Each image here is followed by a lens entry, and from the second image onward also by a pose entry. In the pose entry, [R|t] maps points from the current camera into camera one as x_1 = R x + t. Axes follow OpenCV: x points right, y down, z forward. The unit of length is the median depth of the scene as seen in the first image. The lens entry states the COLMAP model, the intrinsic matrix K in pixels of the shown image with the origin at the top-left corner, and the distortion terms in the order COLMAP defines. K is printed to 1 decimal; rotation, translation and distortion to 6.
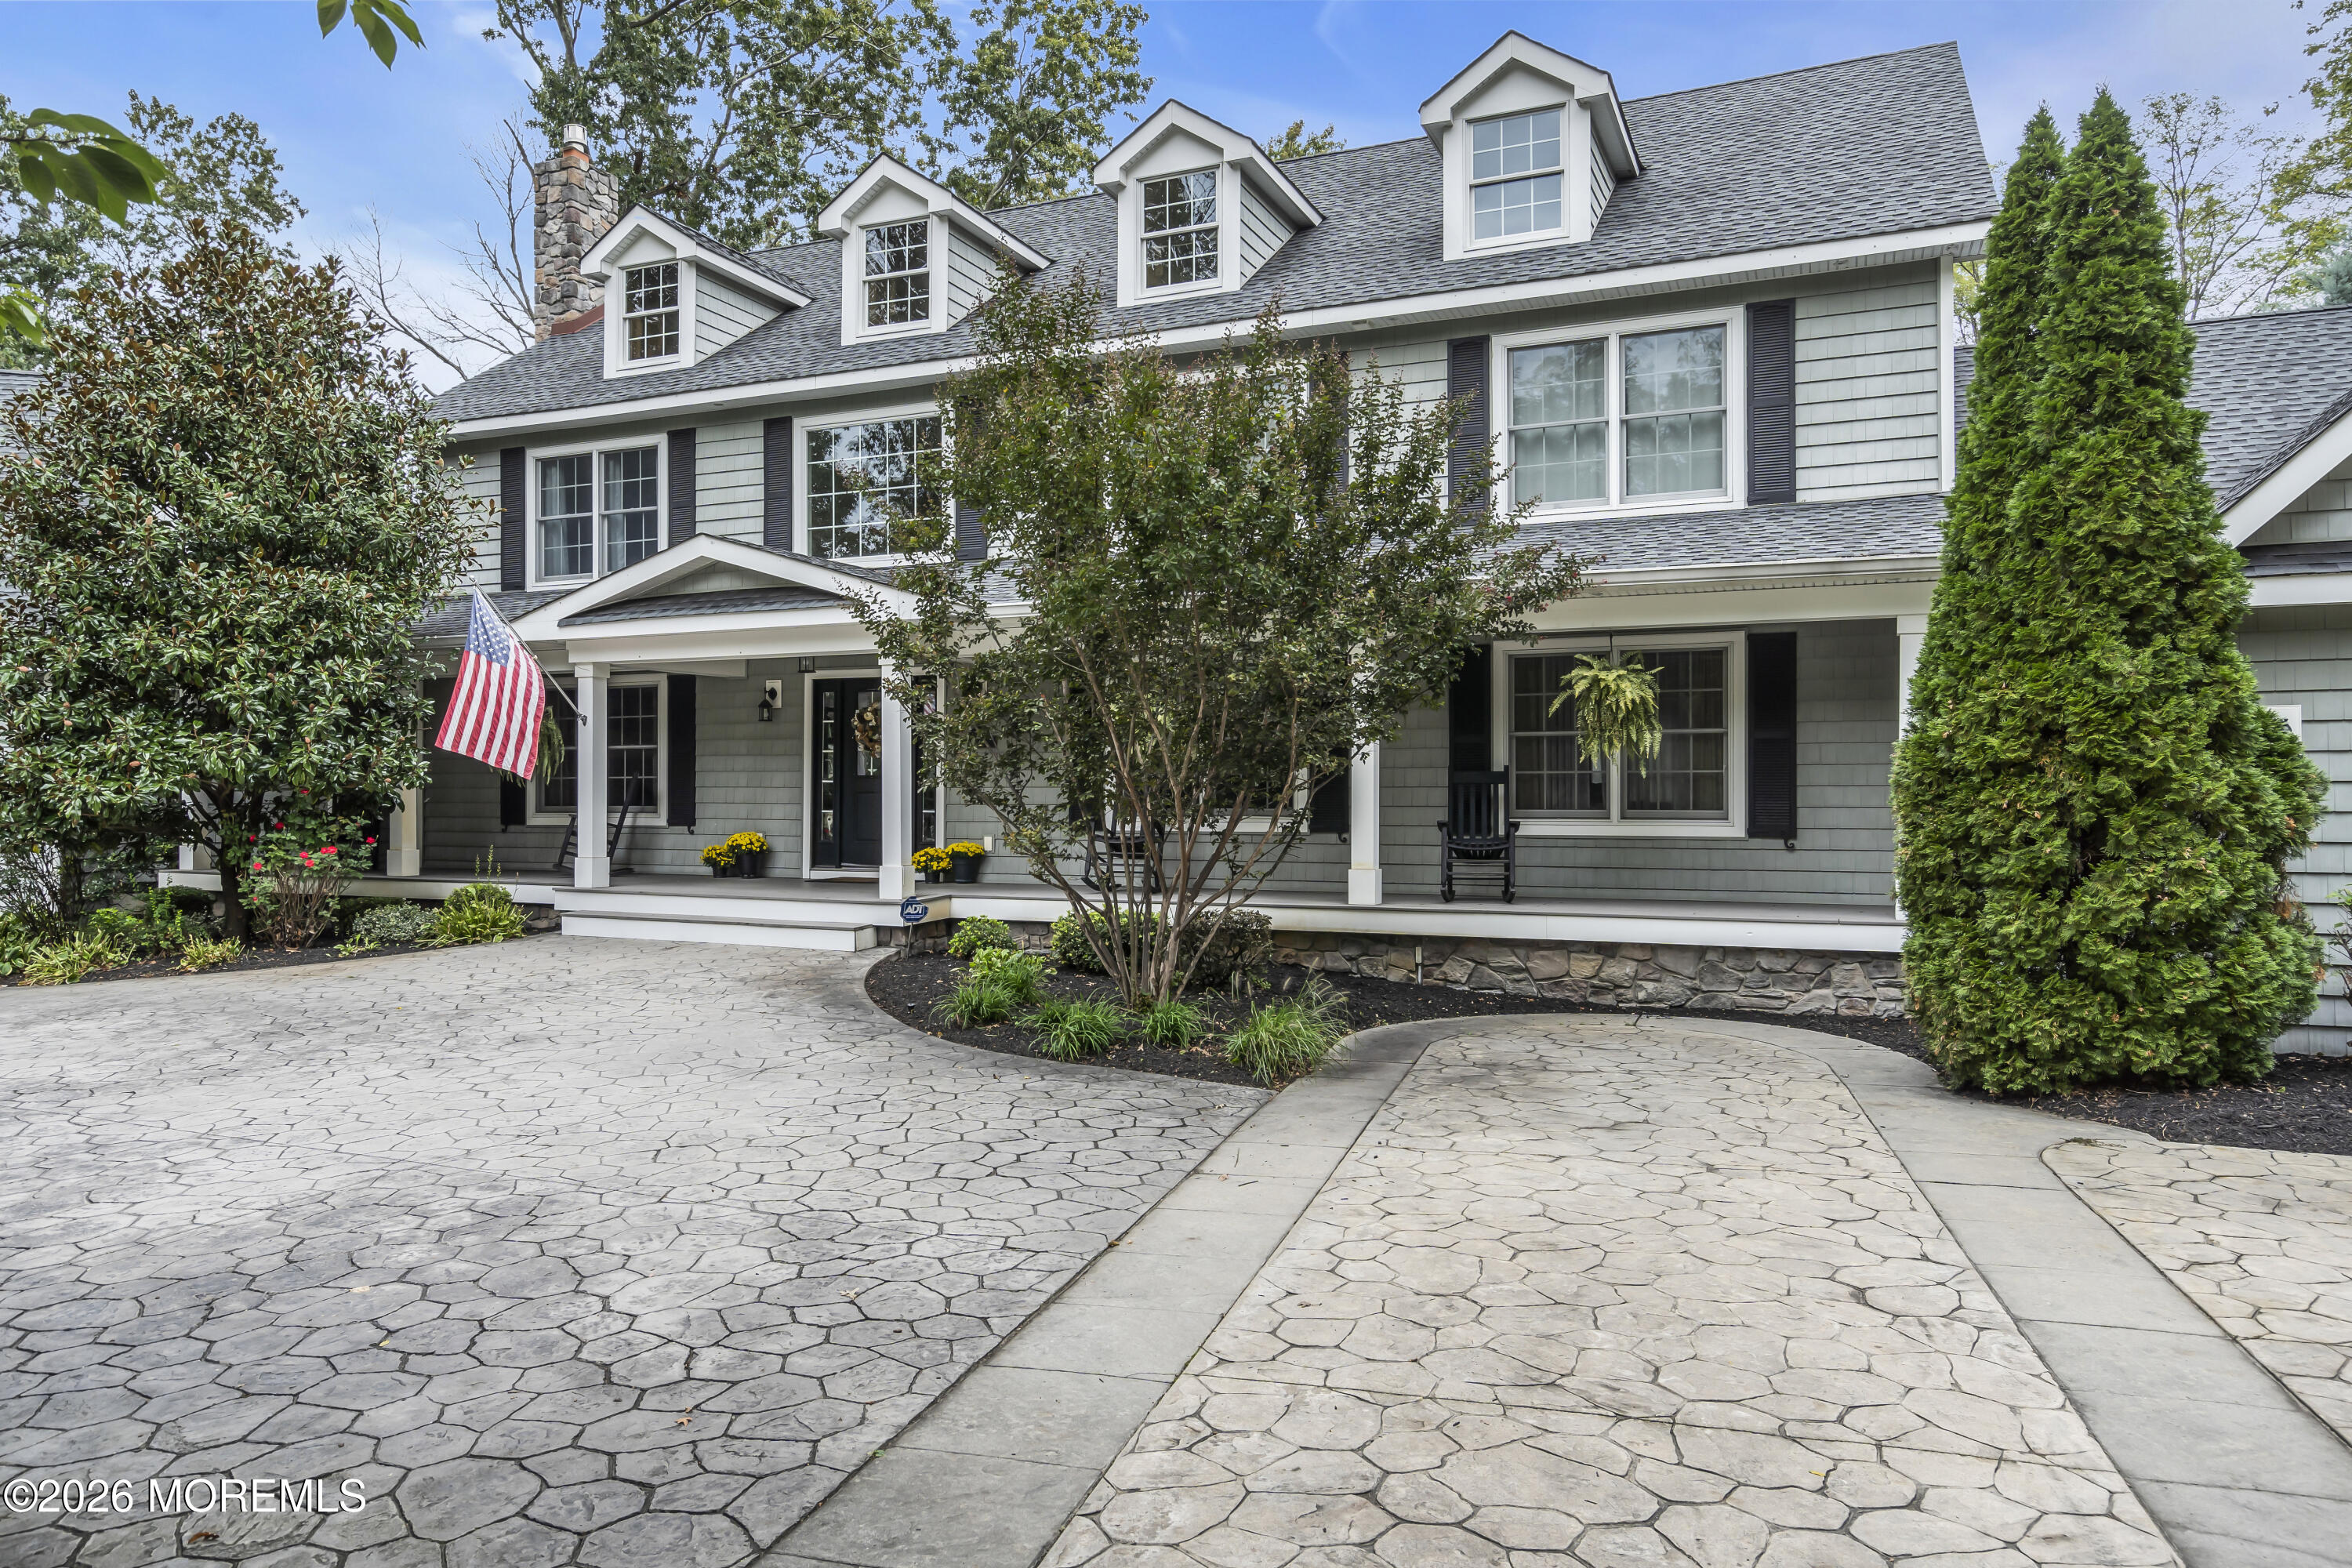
lens RADIAL K [[1610.8, 0, 1176.0], [0, 1610.8, 784.0], [0, 0, 1]] dist [0.040186, -0.044950]
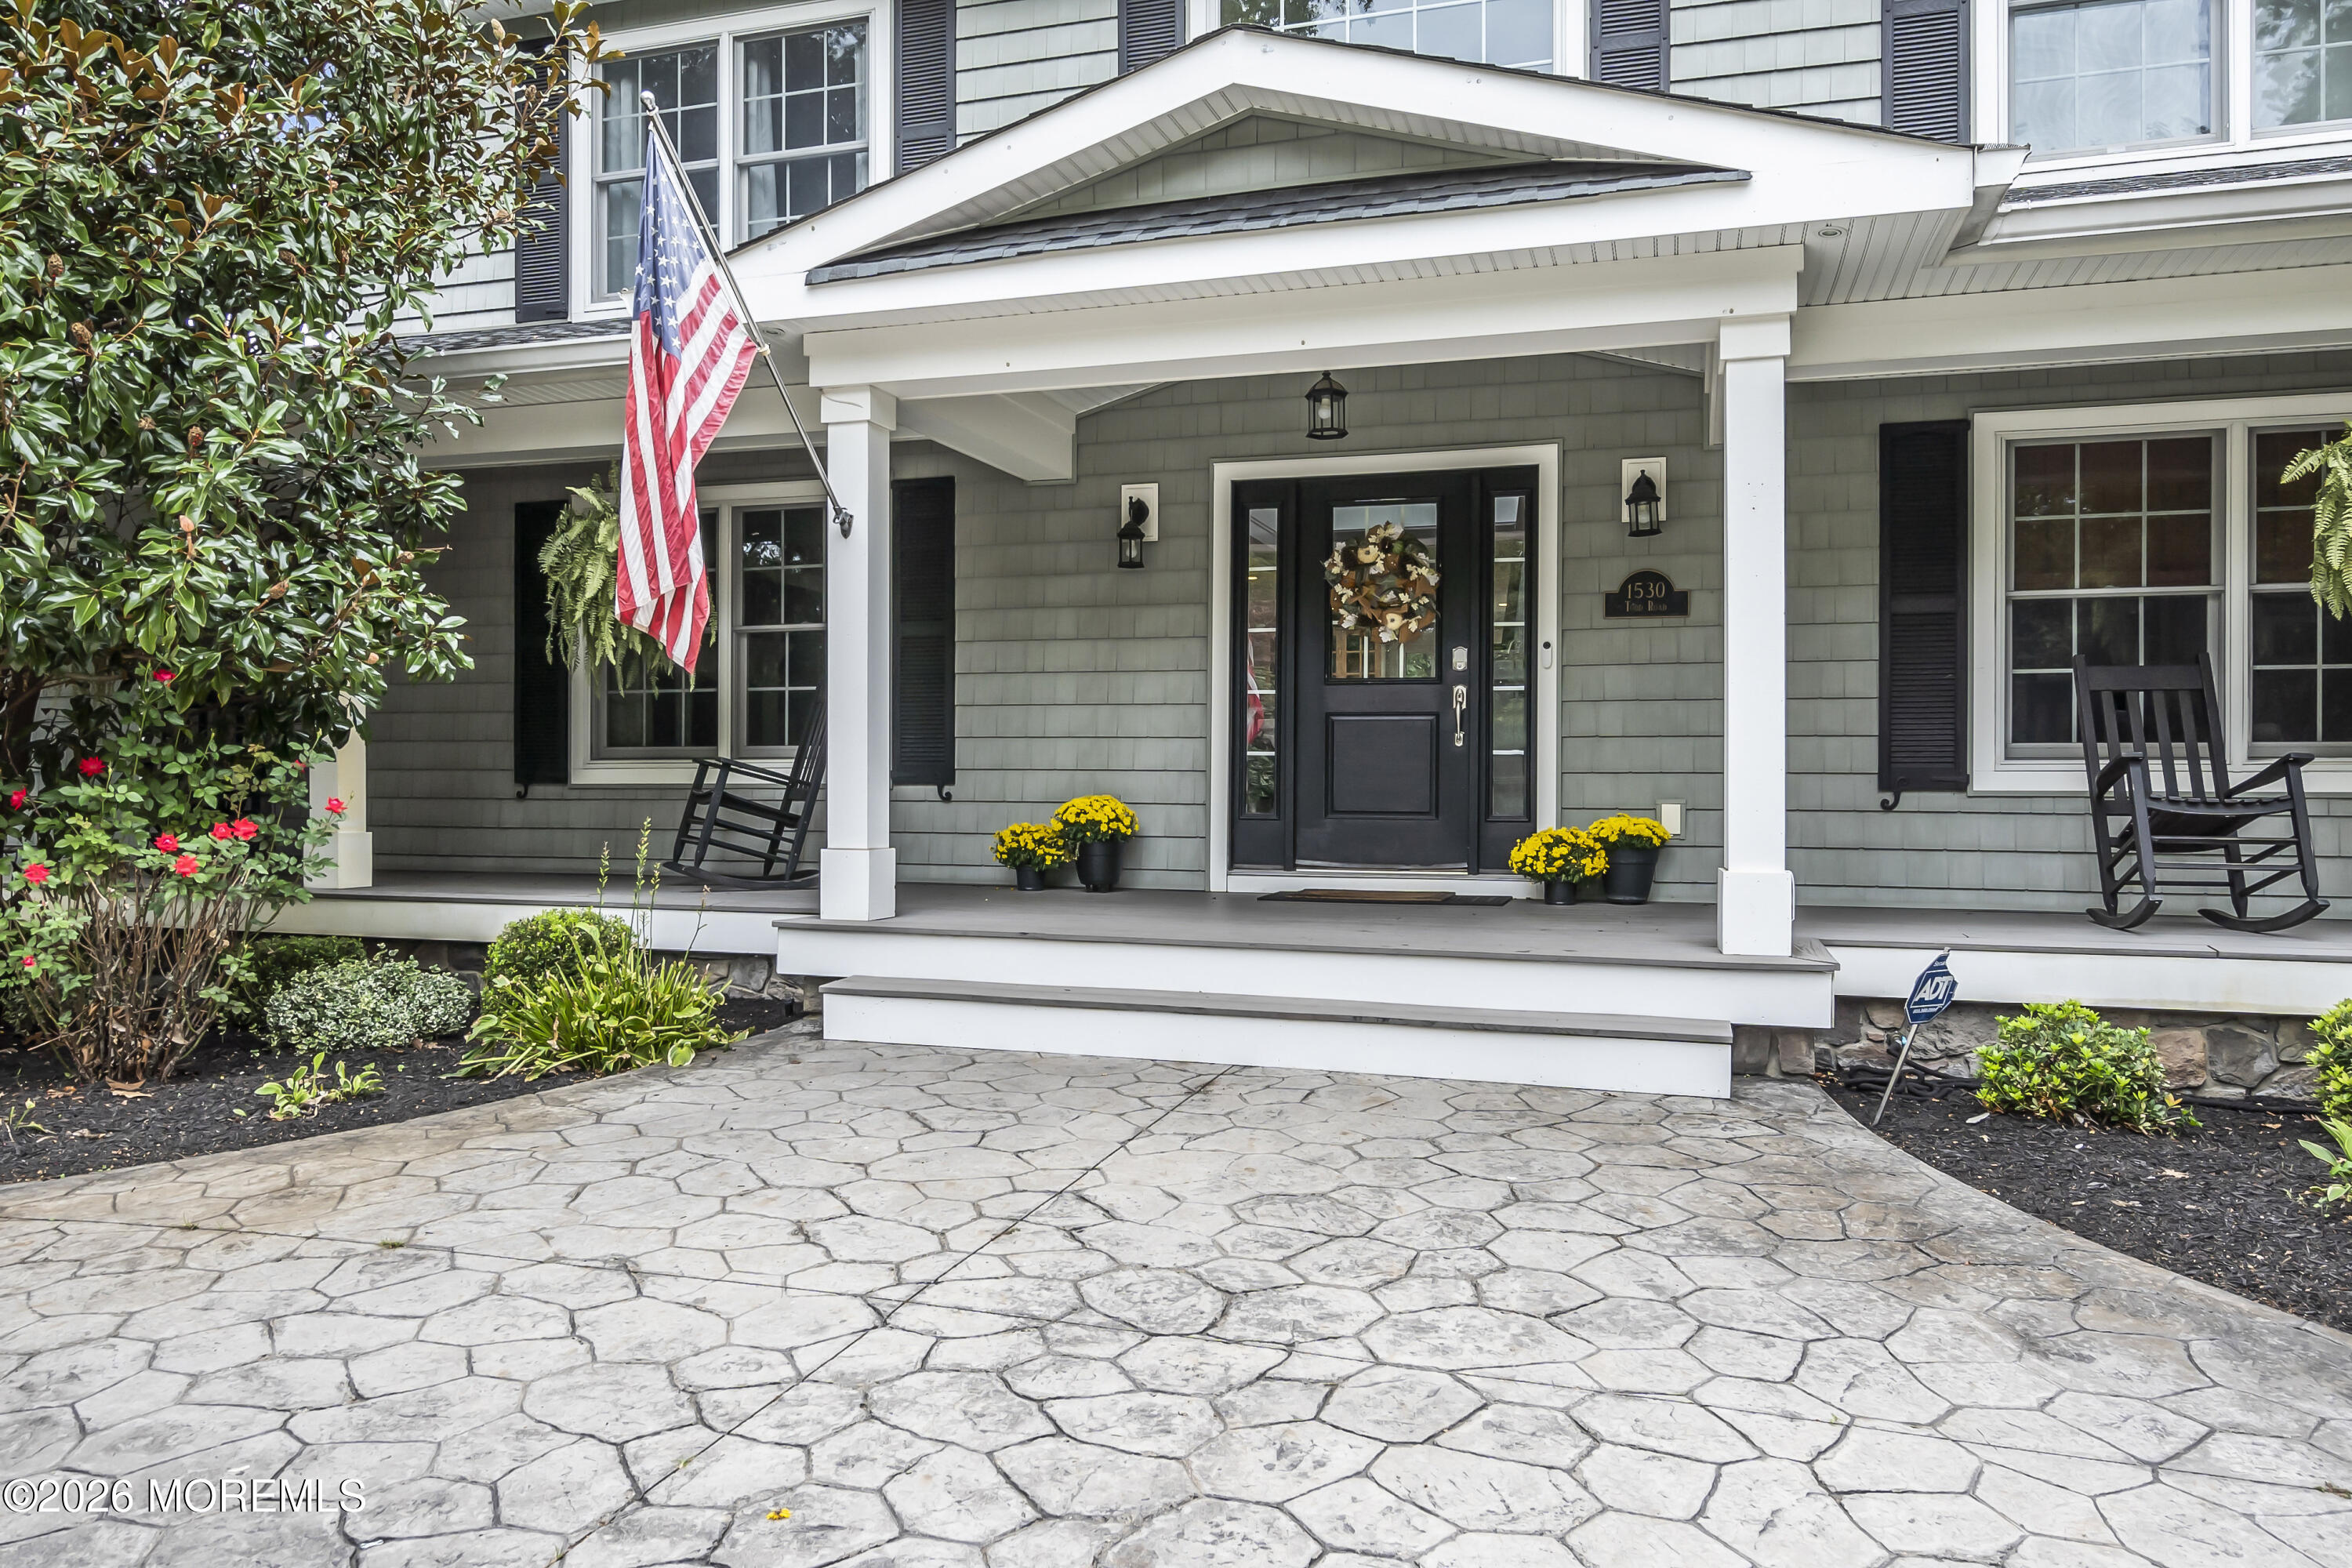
lens RADIAL K [[1667.6, 0, 1176.0], [0, 1667.6, 784.0], [0, 0, 1]] dist [-0.003600, 0.000974]
pose [[0.993468, 0.003117, 0.114072, -0.337621], [-0.003941, 0.999968, 0.006996, 0.025677], [-0.114047, -0.007400, 0.993448, 0.571676]]
